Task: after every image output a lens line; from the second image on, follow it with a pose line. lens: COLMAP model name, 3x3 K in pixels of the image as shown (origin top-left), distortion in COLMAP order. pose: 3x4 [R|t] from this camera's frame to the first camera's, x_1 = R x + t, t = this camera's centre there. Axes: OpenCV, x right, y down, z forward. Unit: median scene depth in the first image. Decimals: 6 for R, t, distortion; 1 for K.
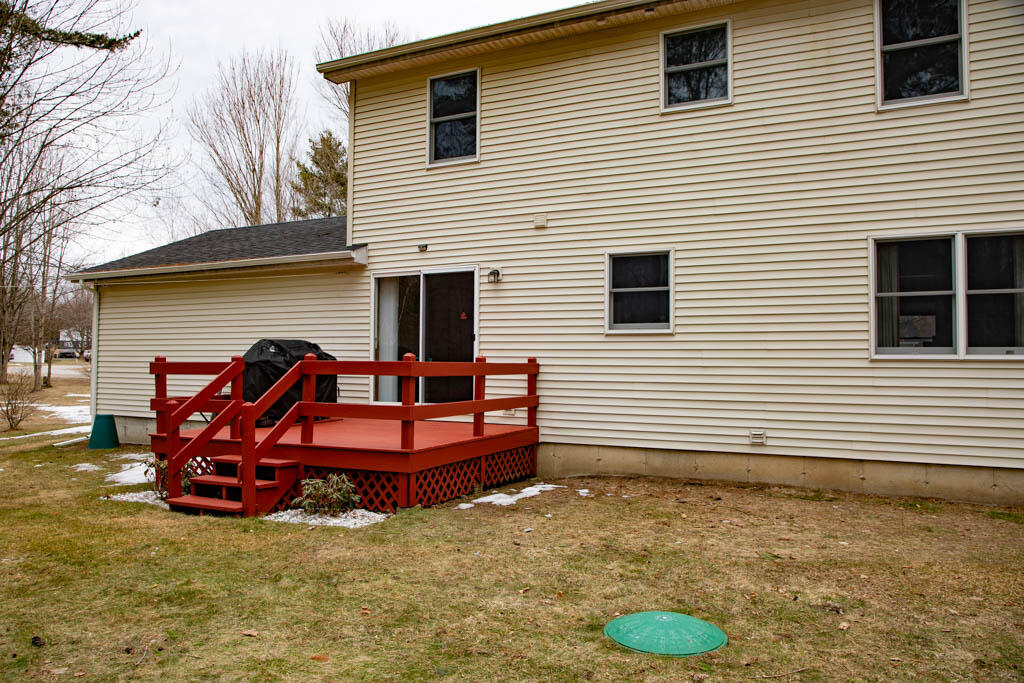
lens RADIAL K [[693.7, 0, 507.0], [0, 693.7, 350.0], [0, 0, 1]] dist [-0.048230, 0.013765]
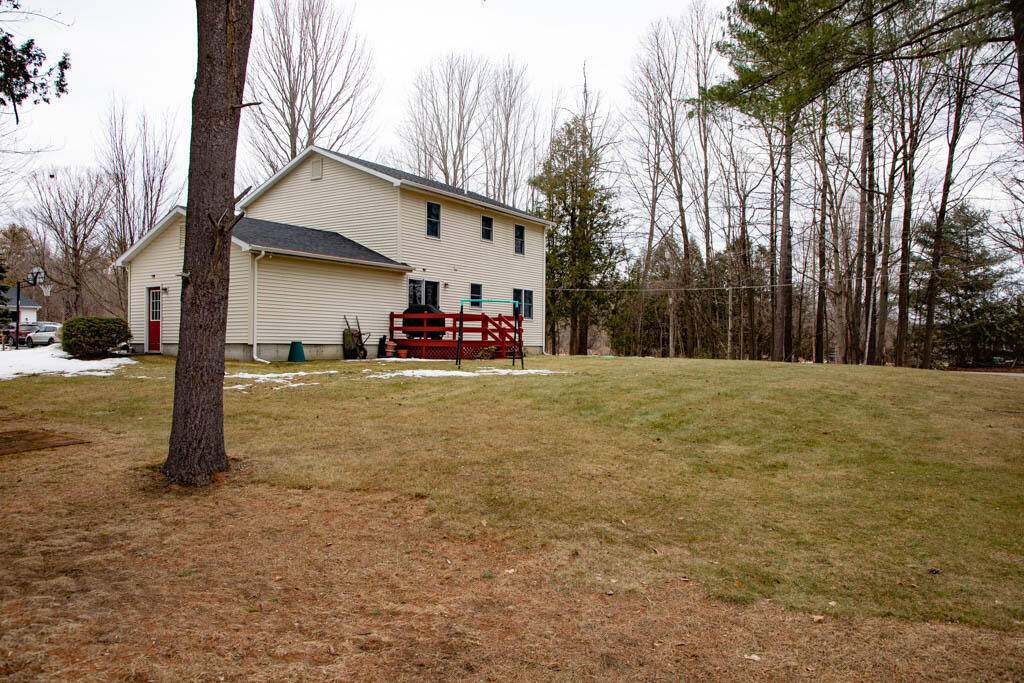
lens RADIAL K [[752.1, 0, 517.2], [0, 752.1, 341.2], [0, 0, 1]] dist [-0.010730, -0.000225]
pose [[0.134452, -0.007849, 0.990889, -3.133960], [-0.039050, 0.999150, 0.013213, 0.069014], [-0.990150, -0.040471, 0.134031, 0.340581]]
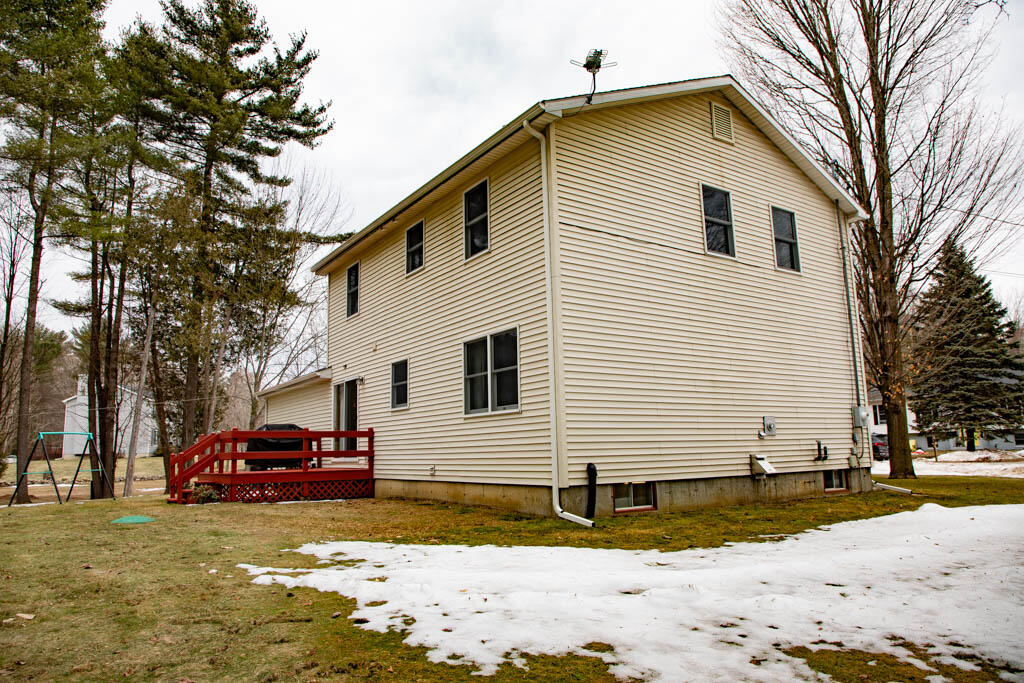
lens RADIAL K [[693.7, 0, 505.5], [0, 693.7, 348.0], [0, 0, 1]] dist [-0.048230, 0.013765]
pose [[0.853636, -0.106326, -0.509903, 1.246484], [0.041792, 0.989769, -0.136423, 0.065472], [0.519191, 0.095145, 0.849346, -0.286239]]
